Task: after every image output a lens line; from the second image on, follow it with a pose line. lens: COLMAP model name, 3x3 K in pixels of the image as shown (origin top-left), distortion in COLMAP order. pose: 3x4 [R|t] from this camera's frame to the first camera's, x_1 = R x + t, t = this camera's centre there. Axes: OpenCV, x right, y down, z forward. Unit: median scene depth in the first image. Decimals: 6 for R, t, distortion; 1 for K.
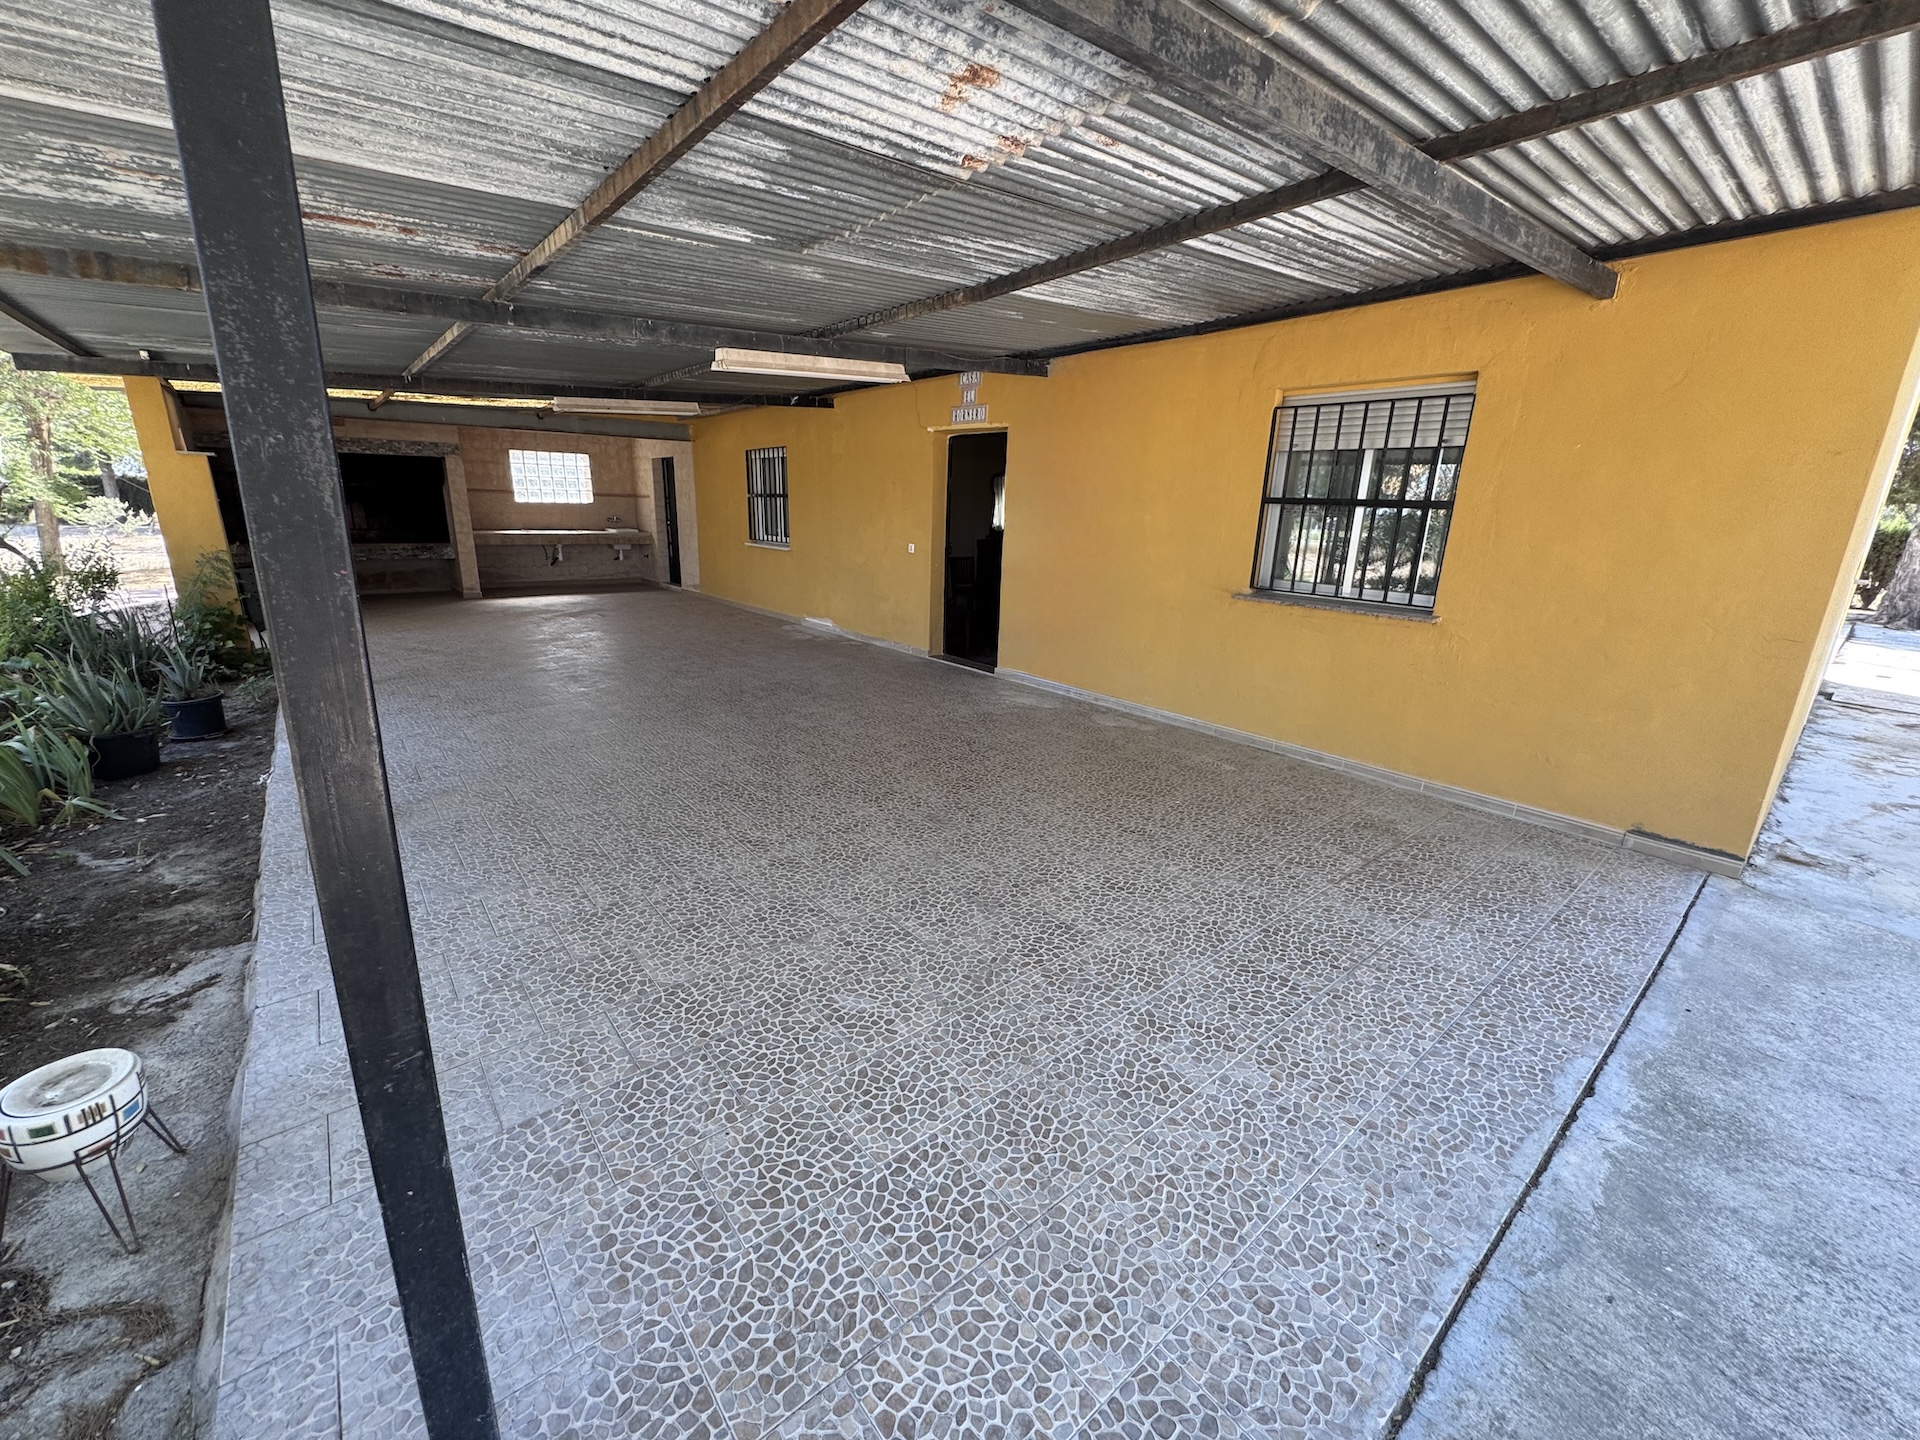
lens RADIAL K [[765.8, 0, 959.5], [0, 765.8, 712.6], [0, 0, 1]] dist [-0.004734, 0.000196]
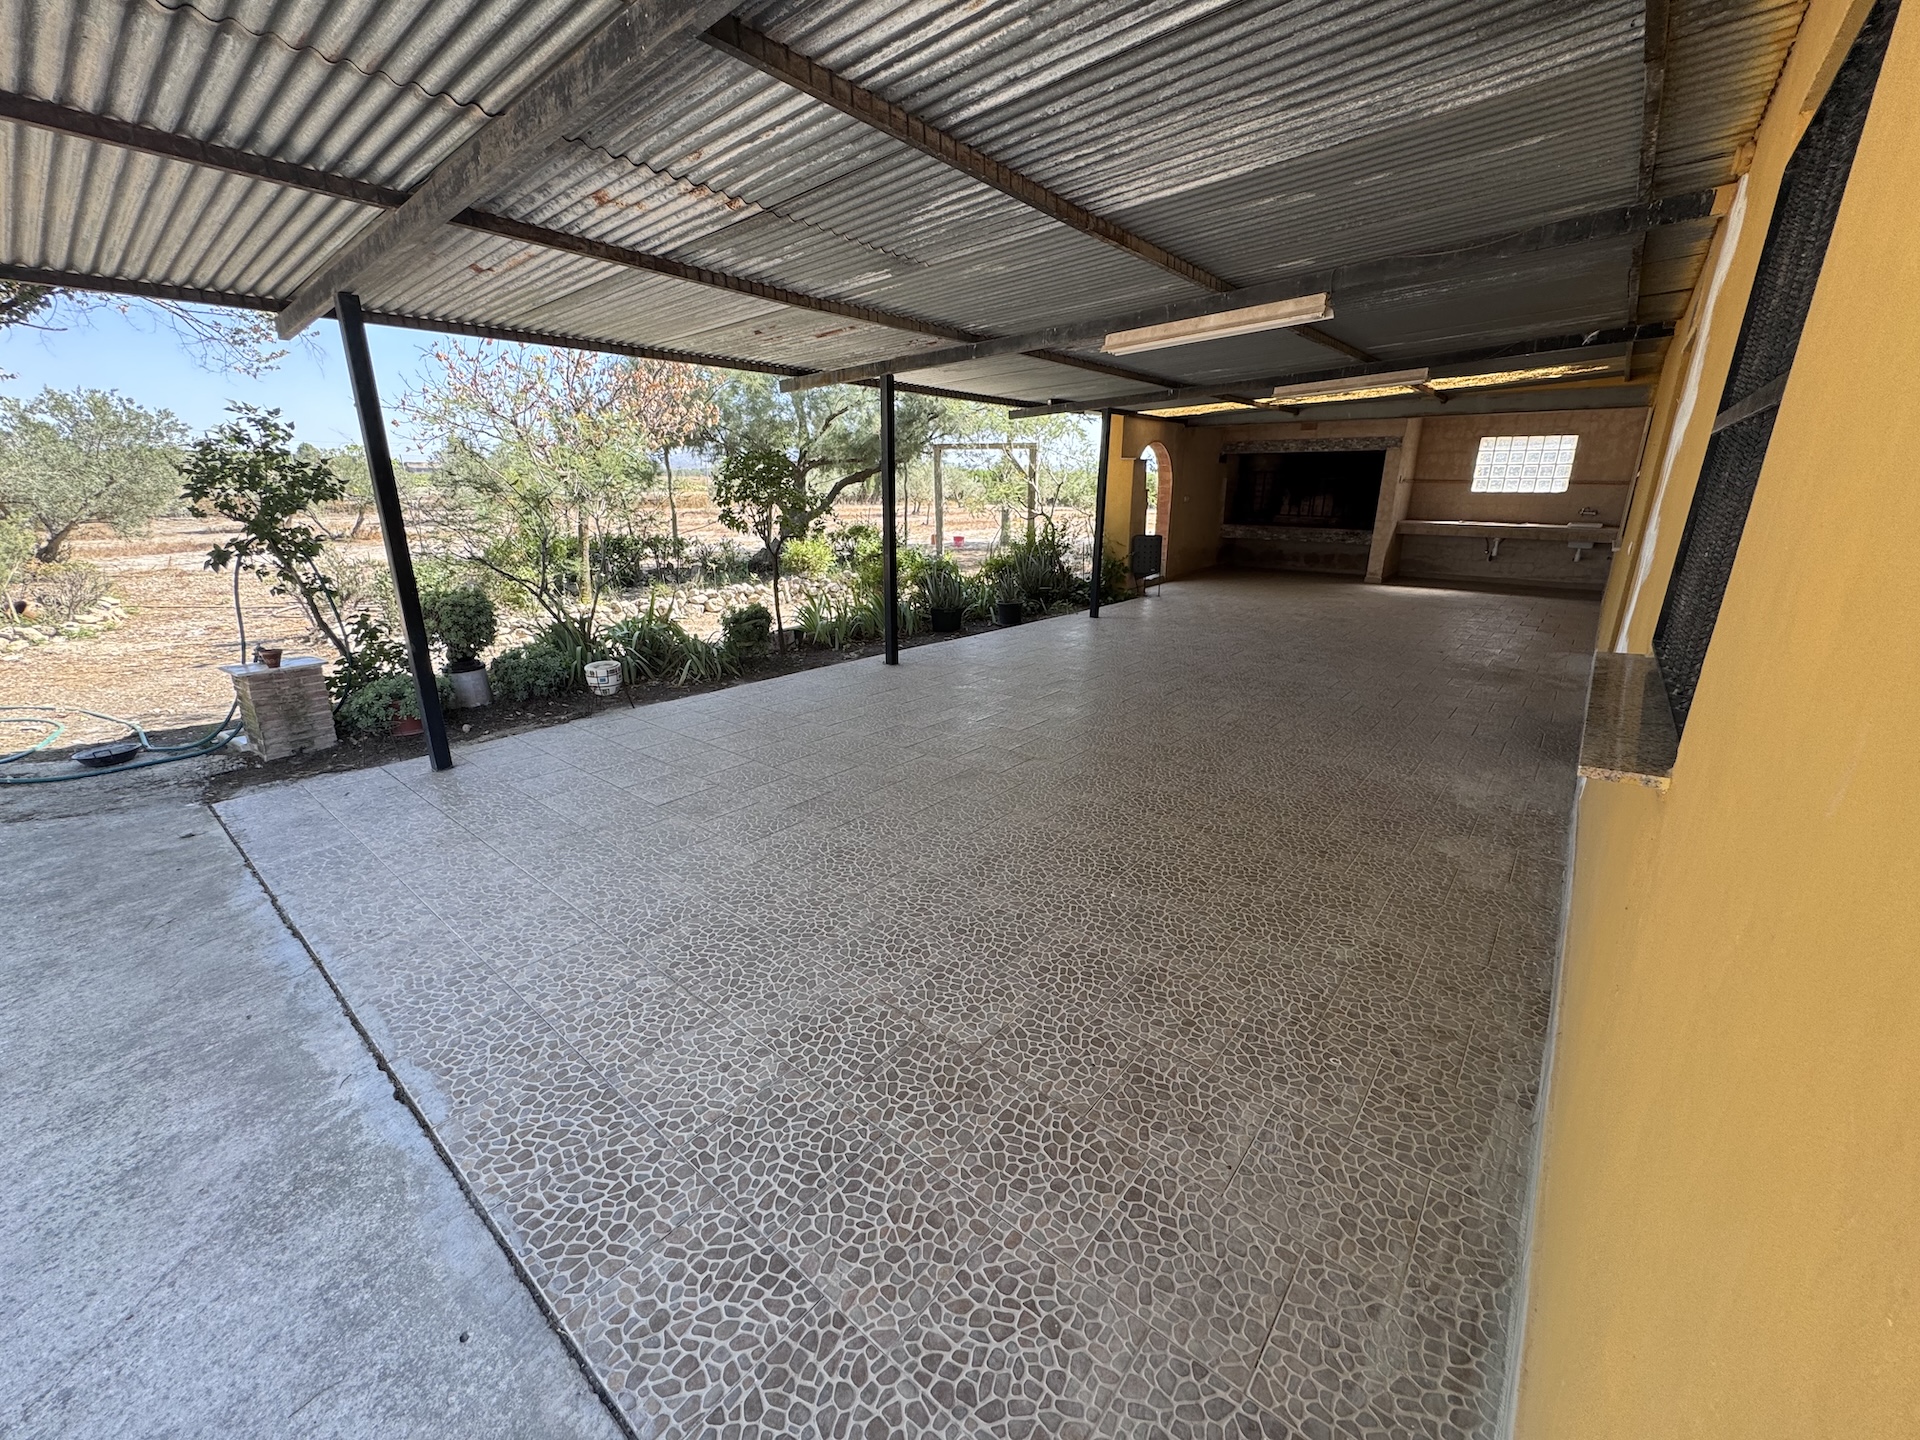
lens RADIAL K [[765.8, 0, 965.1], [0, 765.8, 711.3], [0, 0, 1]] dist [-0.004734, 0.000196]
pose [[0.192056, 0.255100, -0.947649, 1.157118], [-0.257011, 0.944998, 0.202299, -0.190020], [0.947133, 0.204703, 0.247056, 0.902770]]
